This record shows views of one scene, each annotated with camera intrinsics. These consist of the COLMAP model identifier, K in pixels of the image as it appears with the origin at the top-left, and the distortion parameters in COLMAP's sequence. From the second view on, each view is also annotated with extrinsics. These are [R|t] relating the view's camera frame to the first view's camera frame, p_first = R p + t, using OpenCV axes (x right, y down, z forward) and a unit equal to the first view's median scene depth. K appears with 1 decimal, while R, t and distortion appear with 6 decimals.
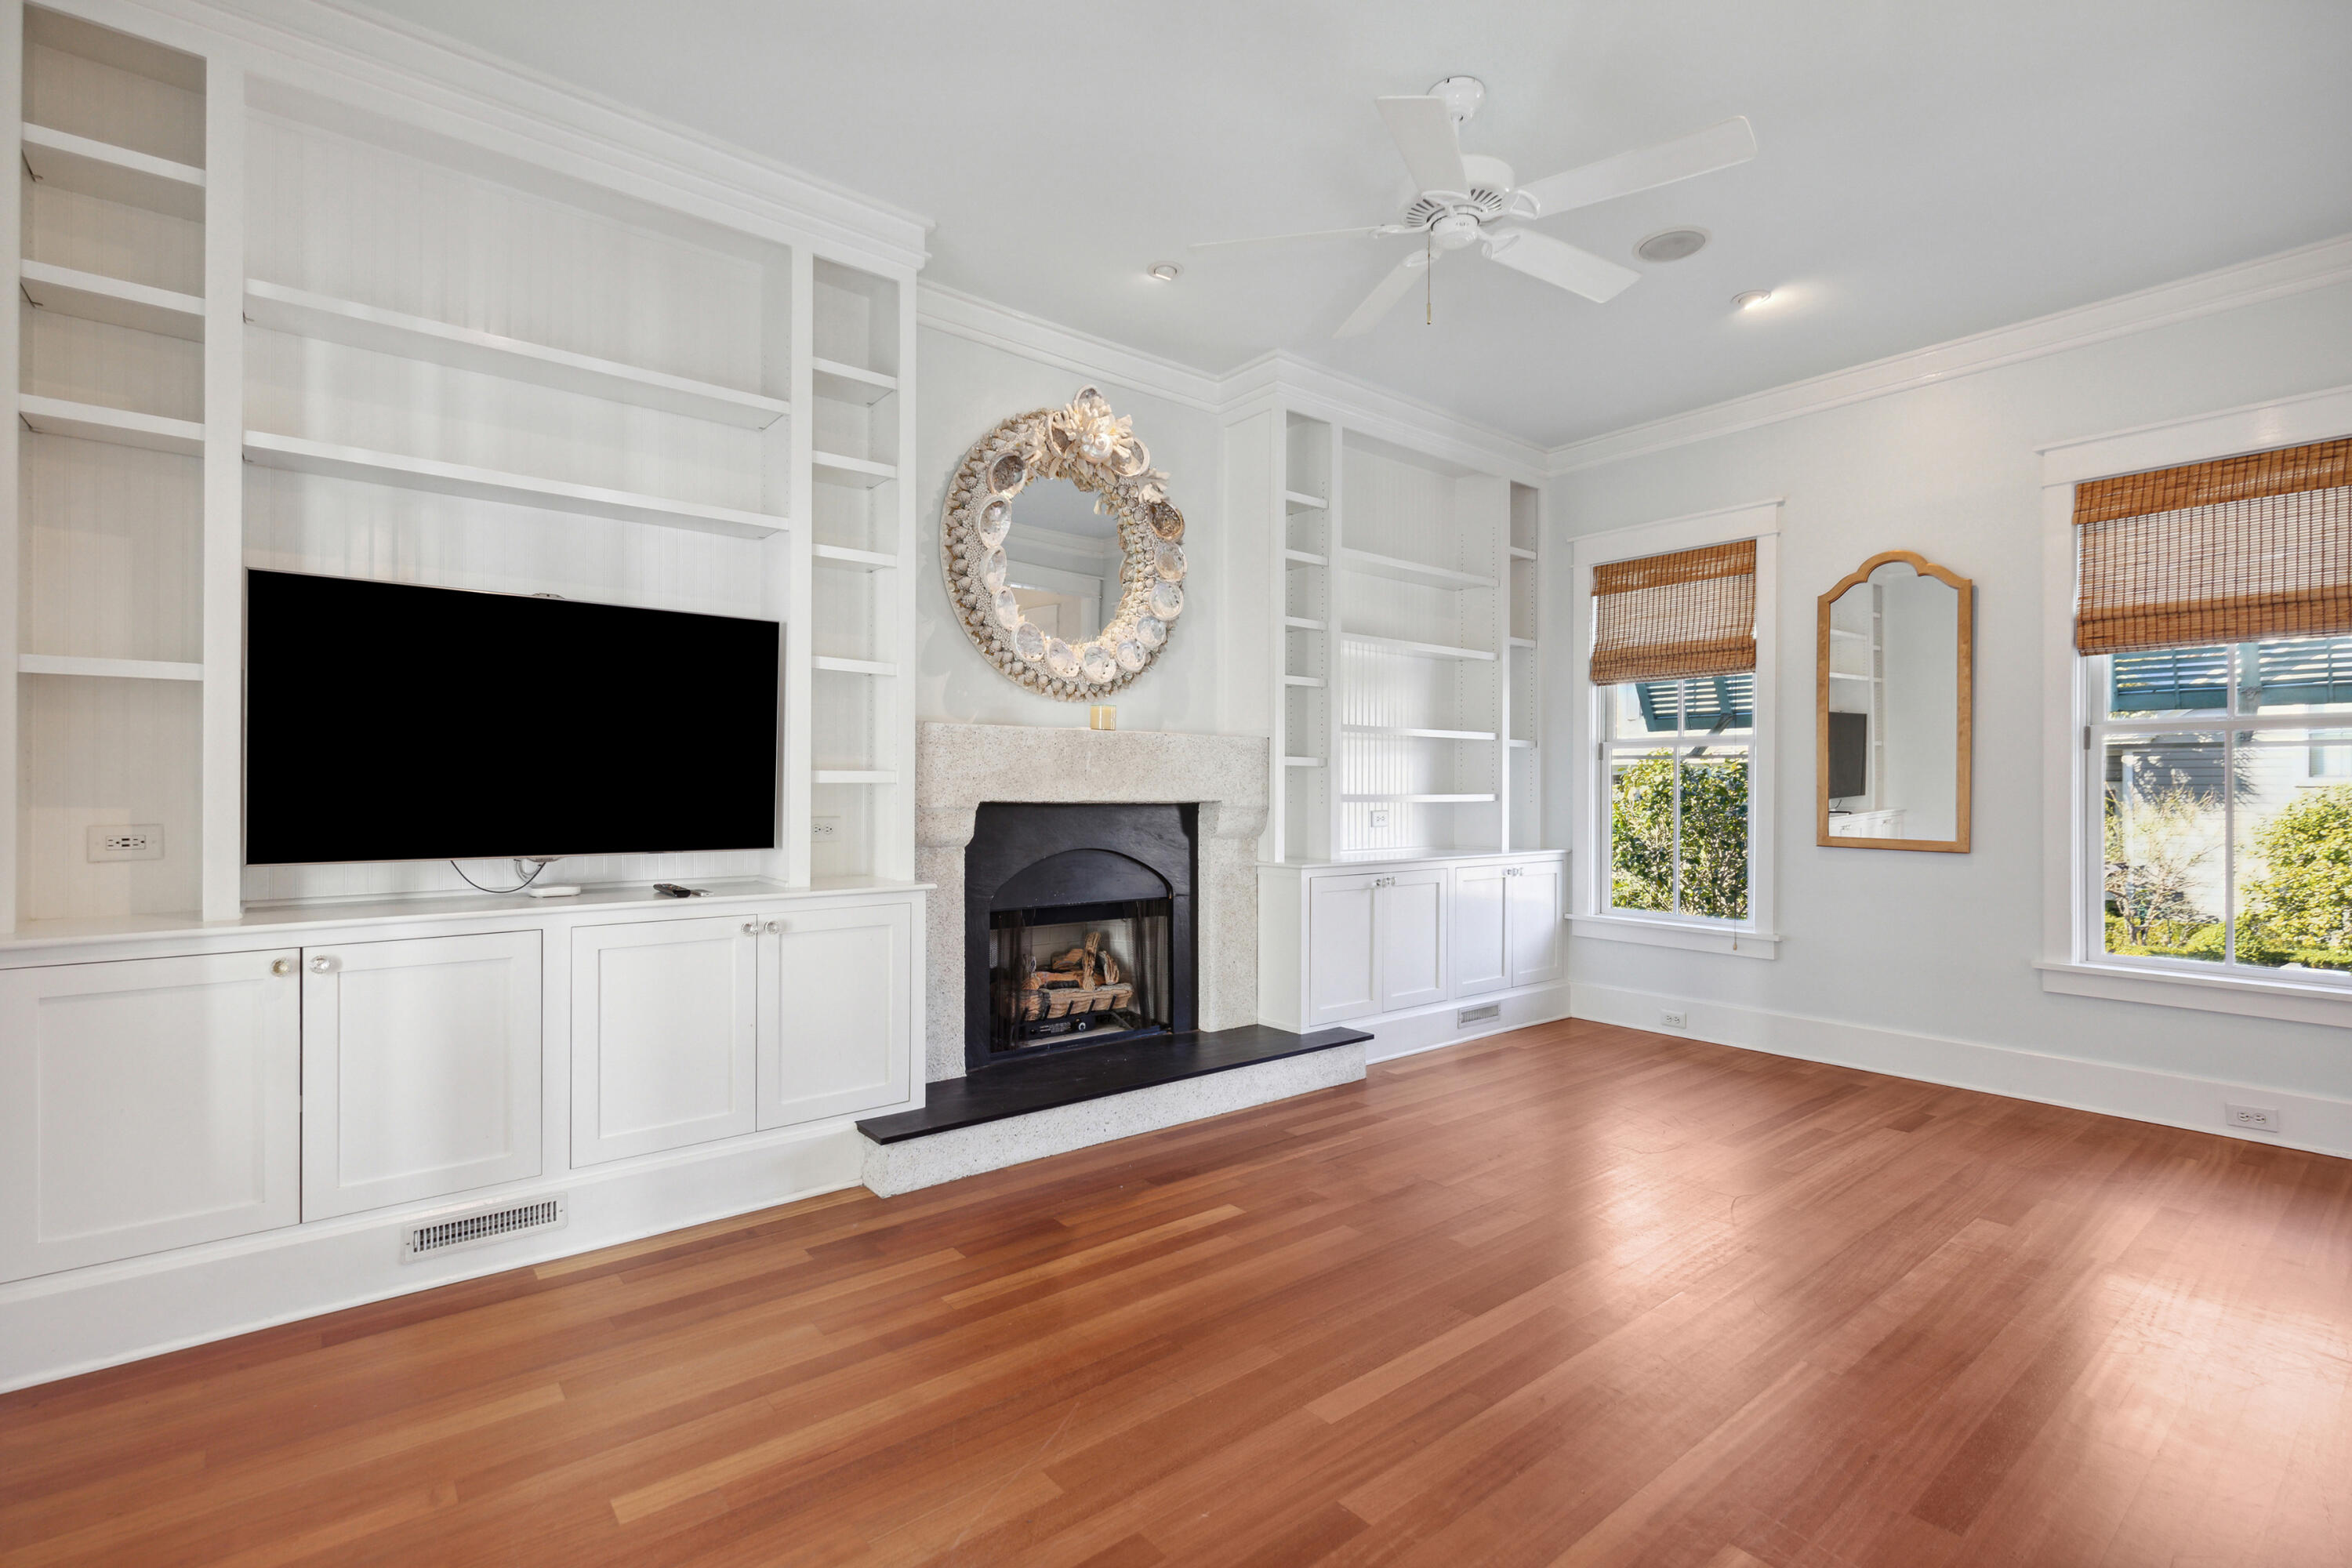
lens RADIAL K [[1071.0, 0, 1182.9], [0, 1071.0, 791.9], [0, 0, 1]] dist [0.004521, -0.000493]
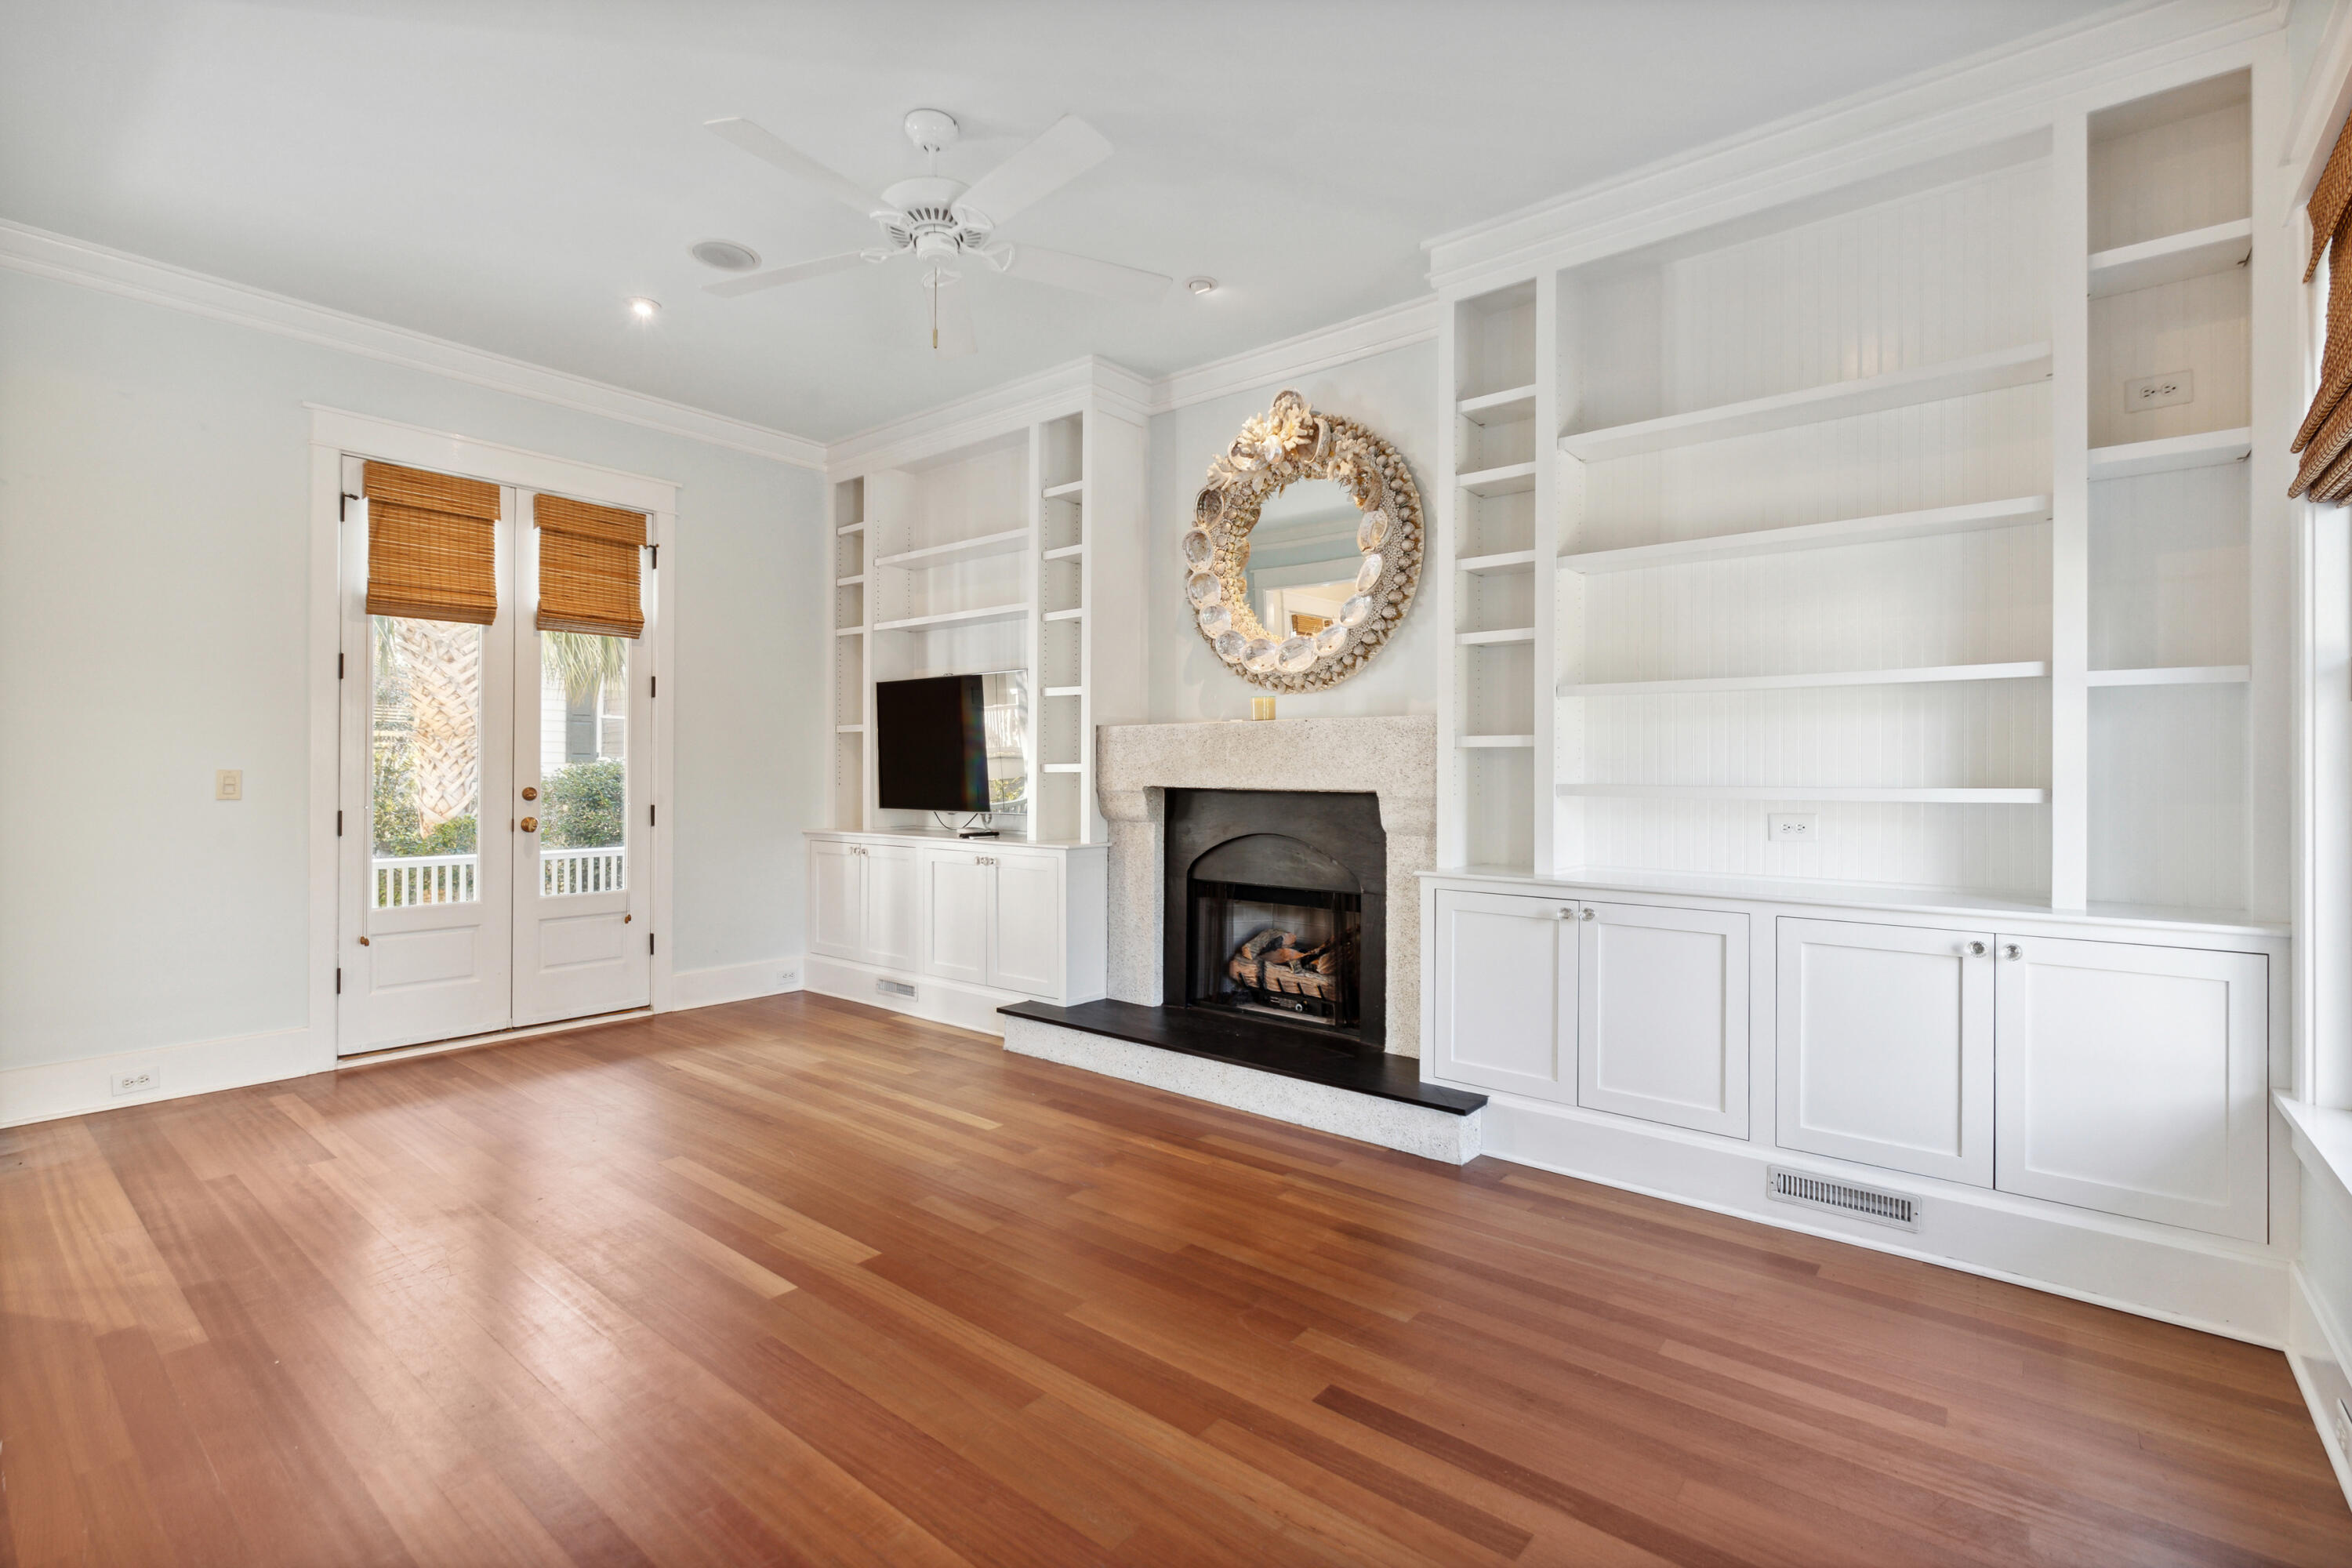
lens RADIAL K [[1071.0, 0, 1190.9], [0, 1071.0, 771.2], [0, 0, 1]] dist [0.004521, -0.000493]
pose [[0.195751, -0.002645, -0.980650, 0.929389], [-0.002928, 0.999990, -0.003282, -0.004395], [0.980649, 0.003513, 0.195741, 0.718922]]
